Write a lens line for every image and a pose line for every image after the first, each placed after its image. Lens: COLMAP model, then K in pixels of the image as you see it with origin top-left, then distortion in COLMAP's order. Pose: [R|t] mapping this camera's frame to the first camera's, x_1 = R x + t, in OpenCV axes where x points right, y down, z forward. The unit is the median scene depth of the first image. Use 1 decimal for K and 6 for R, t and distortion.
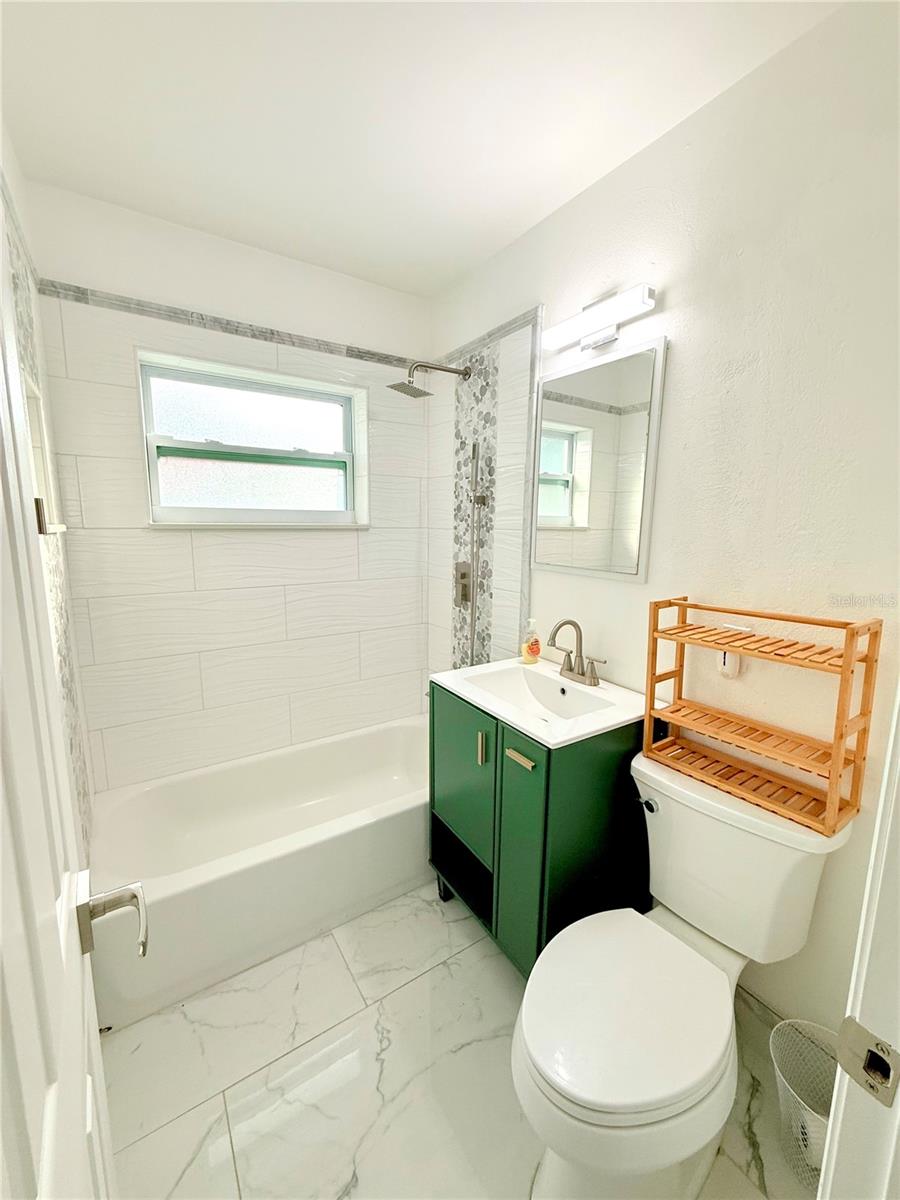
lens RADIAL K [[480.7, 0, 450.4], [0, 480.7, 600.0], [0, 0, 1]] dist [-0.001340, 0.000824]
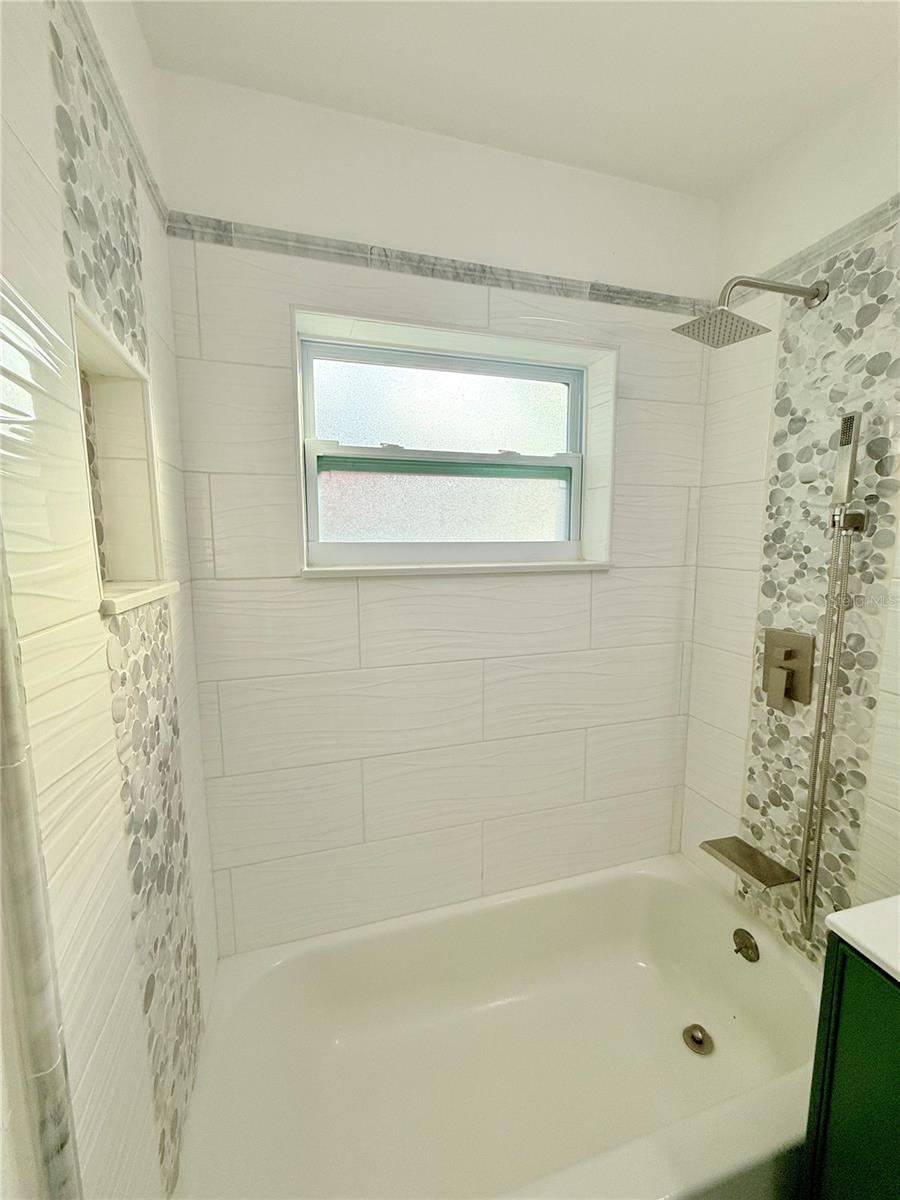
lens RADIAL K [[480.7, 0, 448.8], [0, 480.7, 600.8], [0, 0, 1]] dist [-0.001340, 0.000824]
pose [[0.956674, 0.022968, -0.290255, -0.201999], [-0.031916, 0.999149, -0.026132, -0.090494], [0.289408, 0.034263, 0.956592, 0.359880]]
